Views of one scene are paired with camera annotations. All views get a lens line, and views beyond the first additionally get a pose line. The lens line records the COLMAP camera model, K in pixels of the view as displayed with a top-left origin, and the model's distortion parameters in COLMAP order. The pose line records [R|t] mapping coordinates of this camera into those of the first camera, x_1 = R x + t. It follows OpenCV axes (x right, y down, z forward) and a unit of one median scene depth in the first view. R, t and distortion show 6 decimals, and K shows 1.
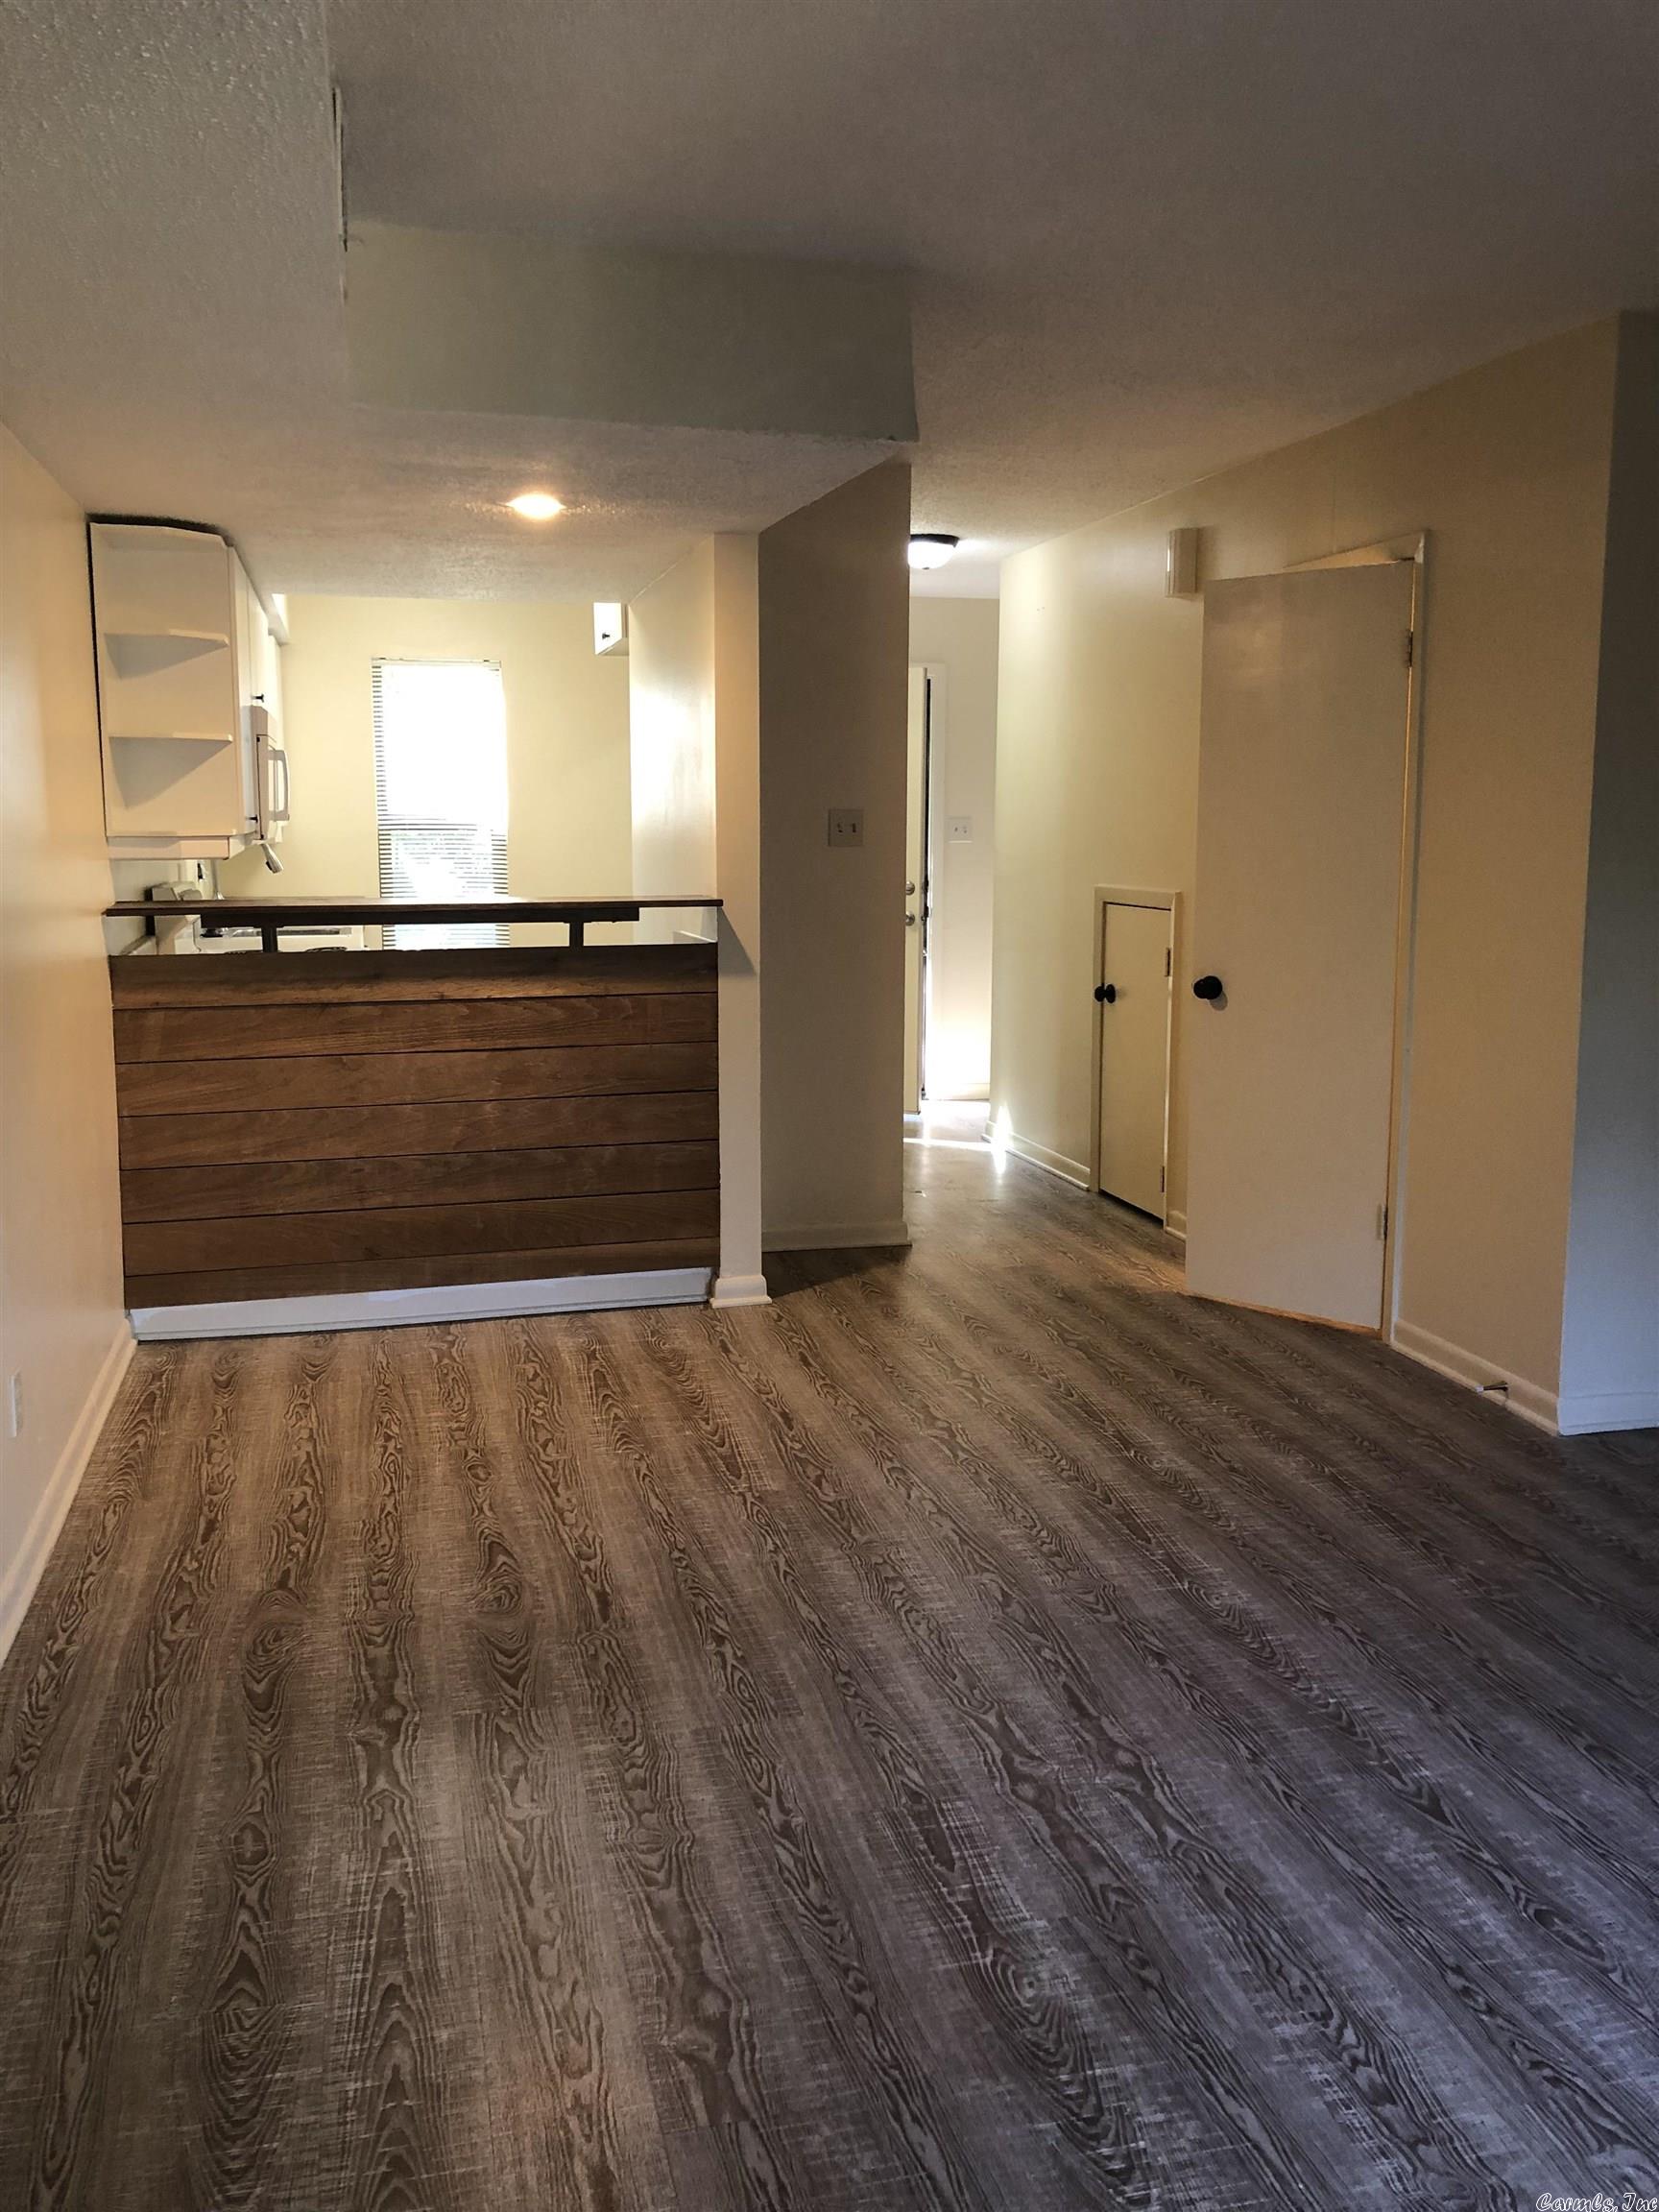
lens RADIAL K [[1804.1, 0, 848.3], [0, 1804.1, 1090.1], [0, 0, 1]] dist [0.007443, -0.008750]
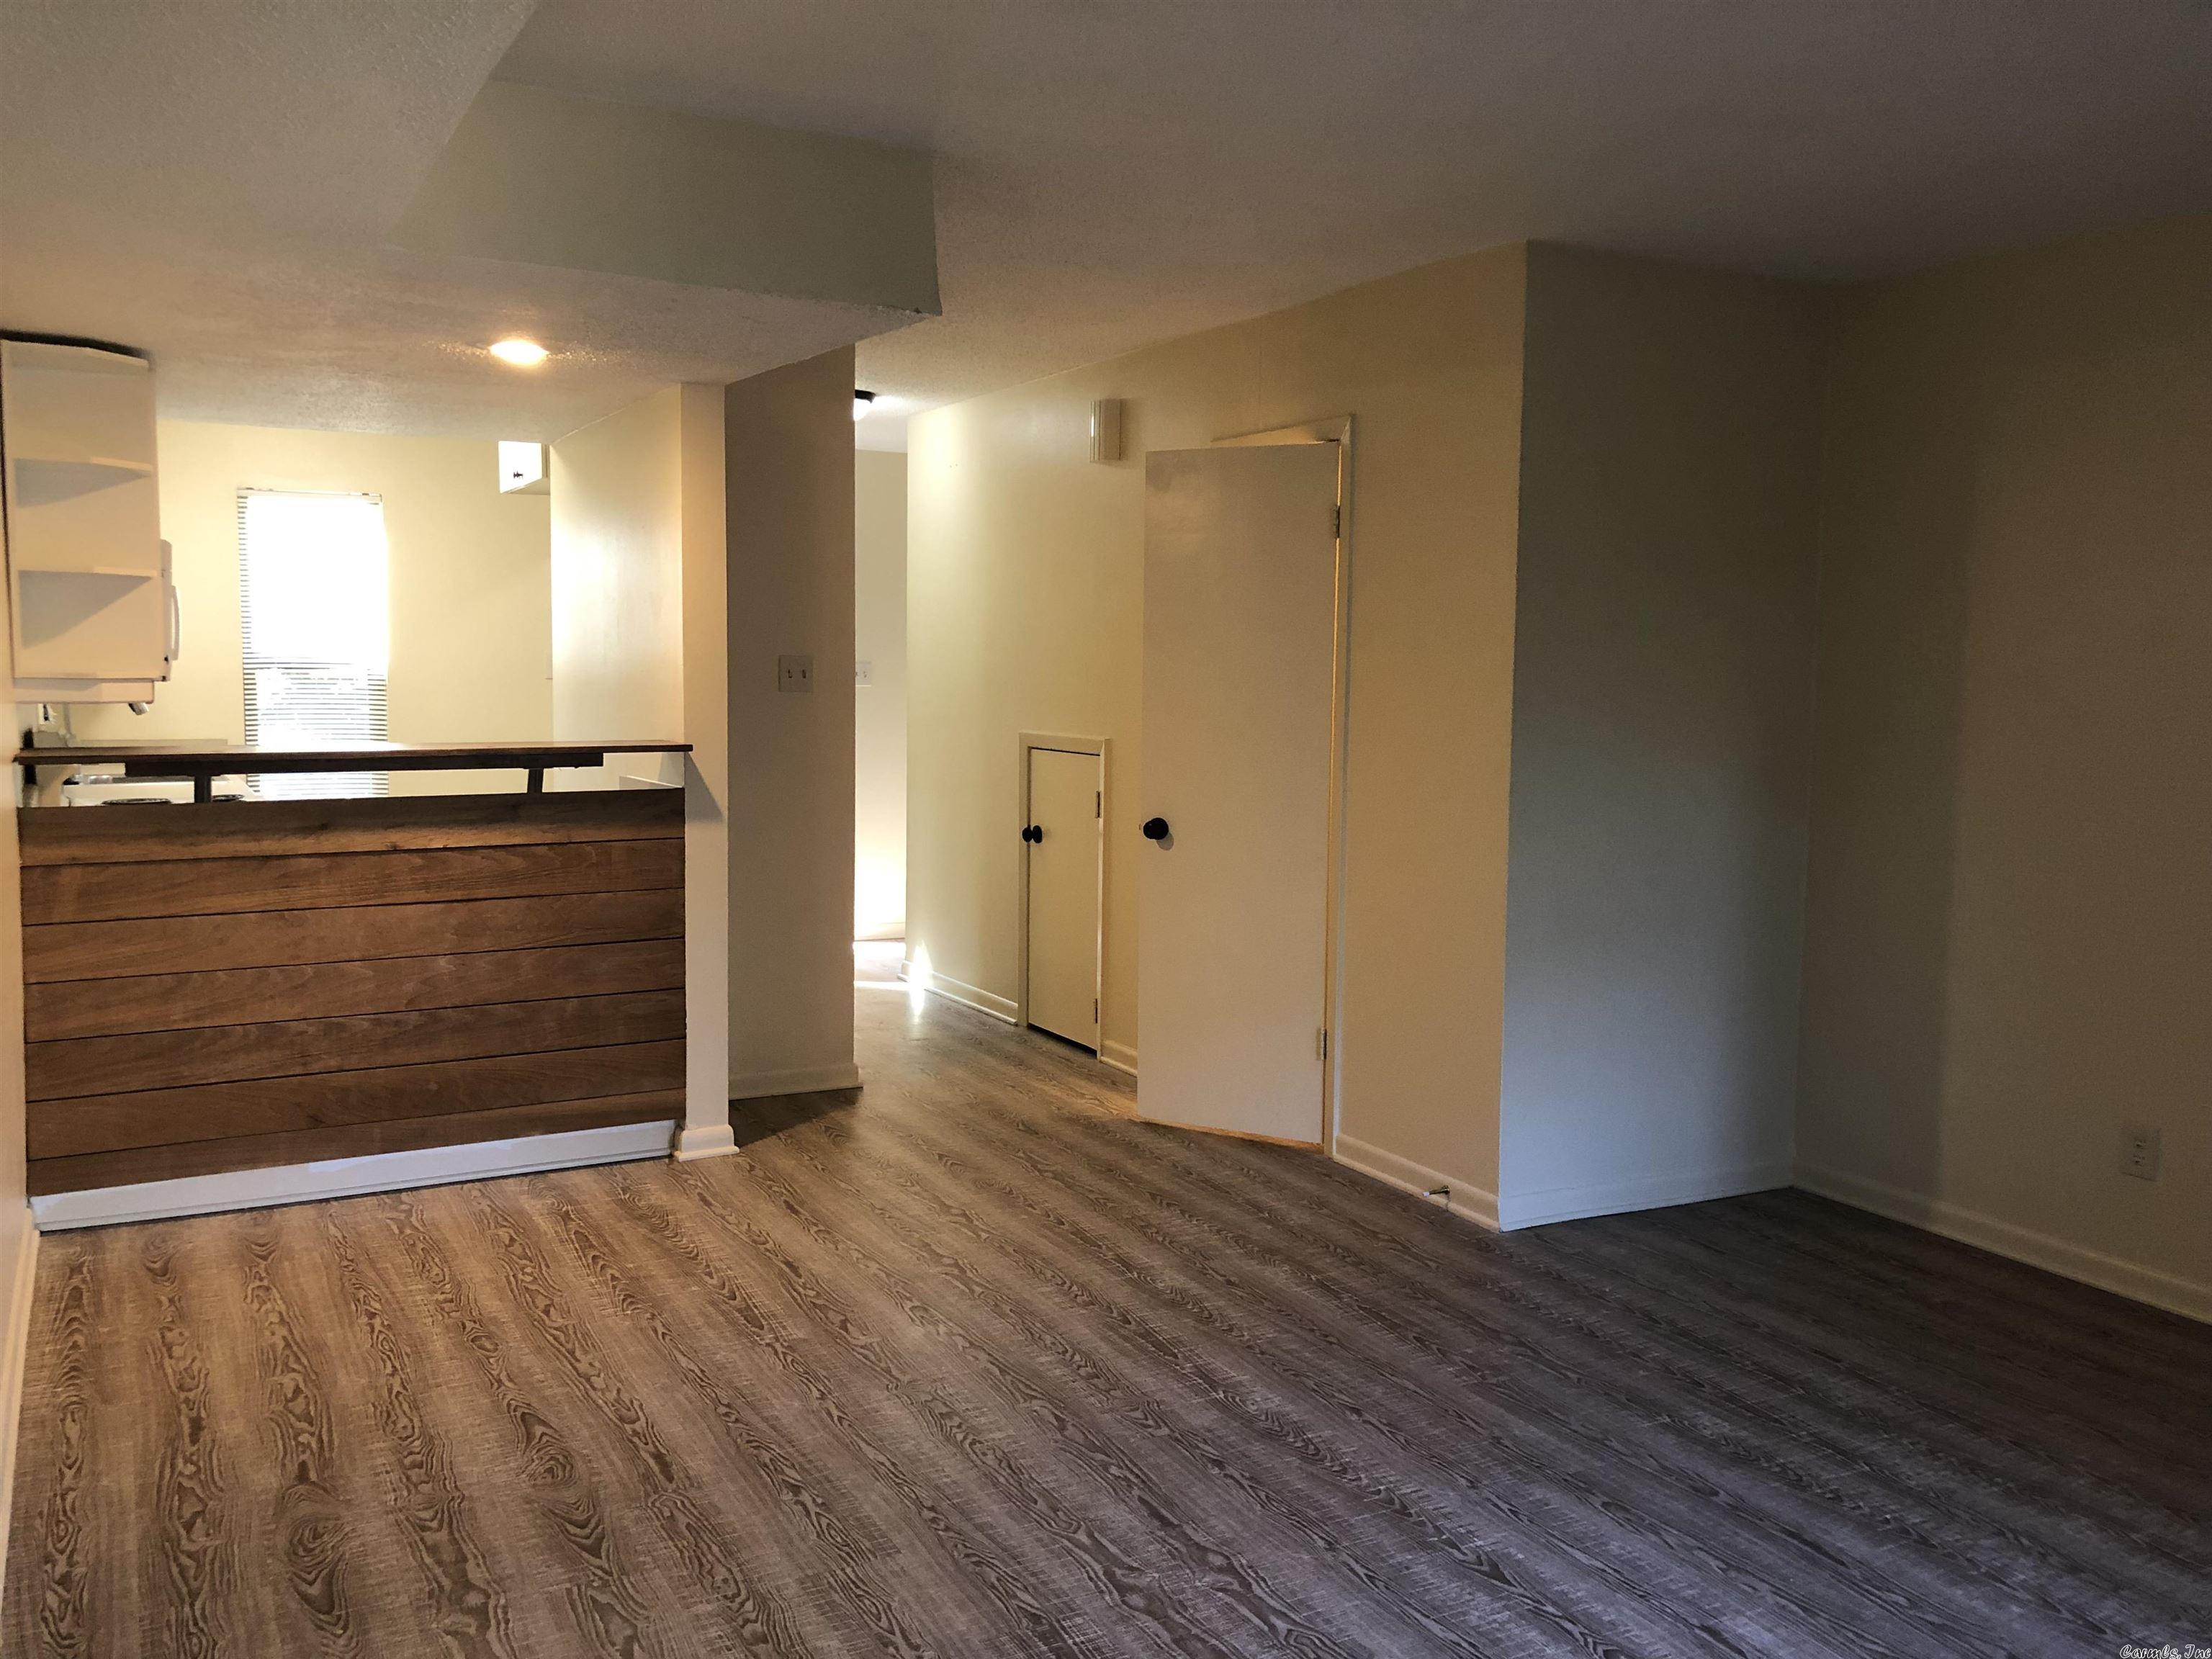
lens RADIAL K [[1804.1, 0, 1107.3], [0, 1804.1, 827.7], [0, 0, 1]] dist [0.007443, -0.008750]
pose [[0.968842, -0.010722, 0.247446, -0.098646], [0.024378, 0.998340, -0.052190, -0.002962], [-0.246476, 0.056596, 0.967495, -0.019991]]
